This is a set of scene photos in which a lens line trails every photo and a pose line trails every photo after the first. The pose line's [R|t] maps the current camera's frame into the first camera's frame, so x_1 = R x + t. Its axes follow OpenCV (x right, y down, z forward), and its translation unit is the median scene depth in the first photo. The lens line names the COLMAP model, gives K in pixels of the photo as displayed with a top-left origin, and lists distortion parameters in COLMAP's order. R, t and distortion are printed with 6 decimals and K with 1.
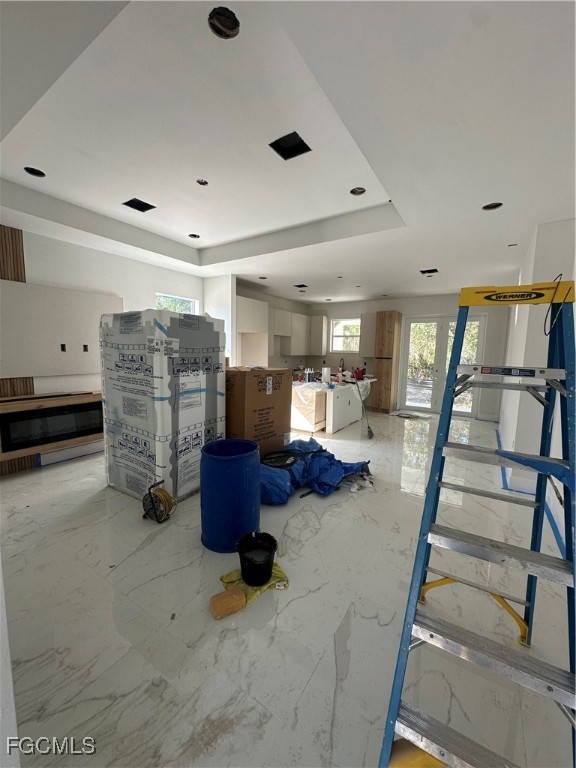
lens RADIAL K [[308.5, 0, 288.0], [0, 308.5, 384.0], [0, 0, 1]] dist [0.002107, 0.000263]
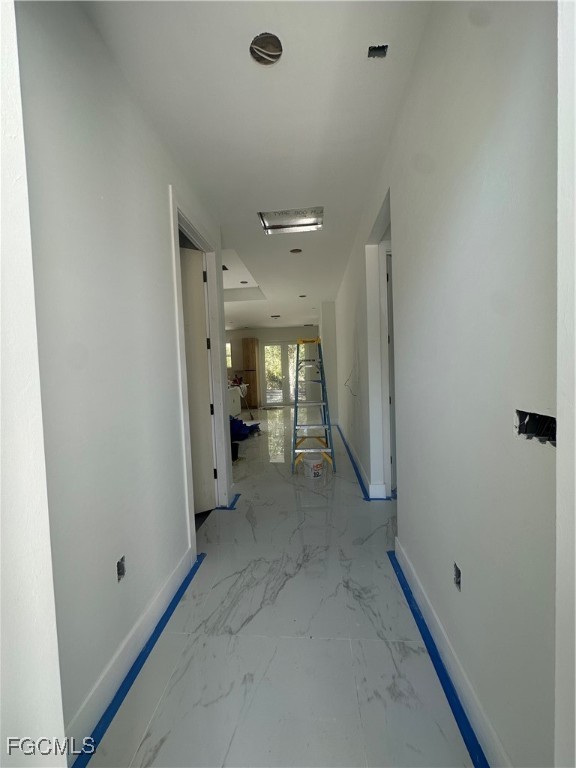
lens RADIAL K [[308.5, 0, 288.0], [0, 308.5, 384.0], [0, 0, 1]] dist [0.002107, 0.000263]
pose [[0.883000, -0.076371, 0.463119, -0.202866], [0.108206, 0.993219, -0.042522, 0.058379], [-0.456731, 0.087659, 0.885275, -0.341441]]
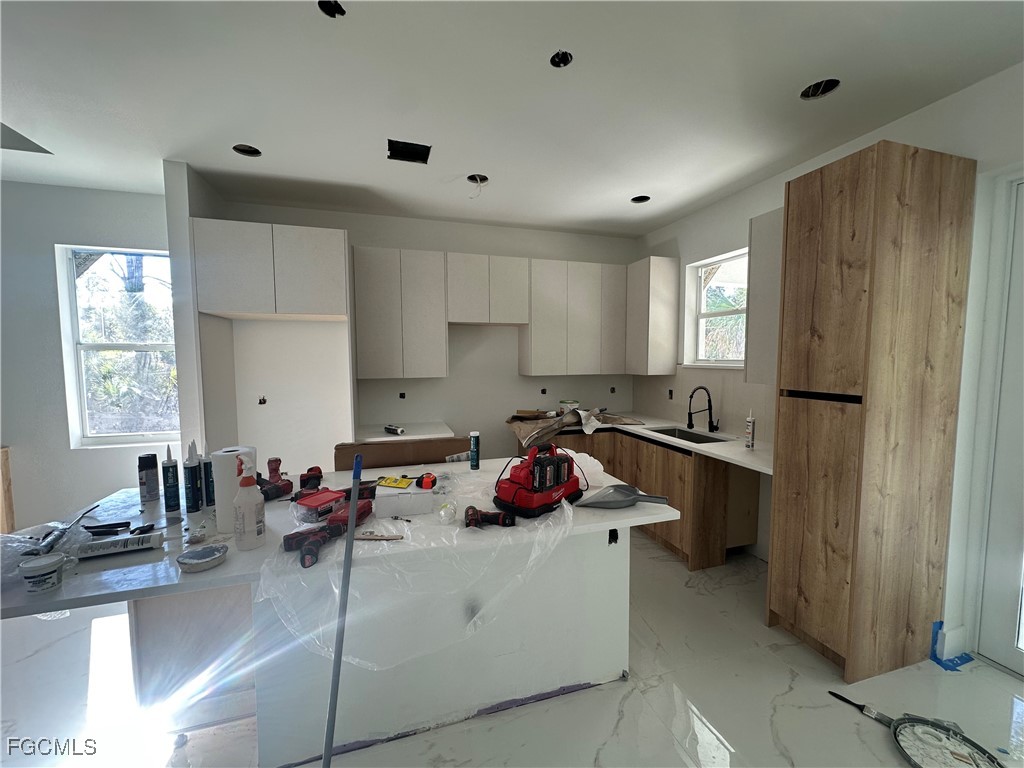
lens RADIAL K [[411.4, 0, 512.0], [0, 411.4, 384.0], [0, 0, 1]] dist [0.002107, 0.000263]
pose [[0.762156, 0.024709, -0.646922, 0.333121], [-0.058170, 0.997843, -0.030419, -0.071242], [0.644775, 0.060816, 0.761949, 0.661249]]
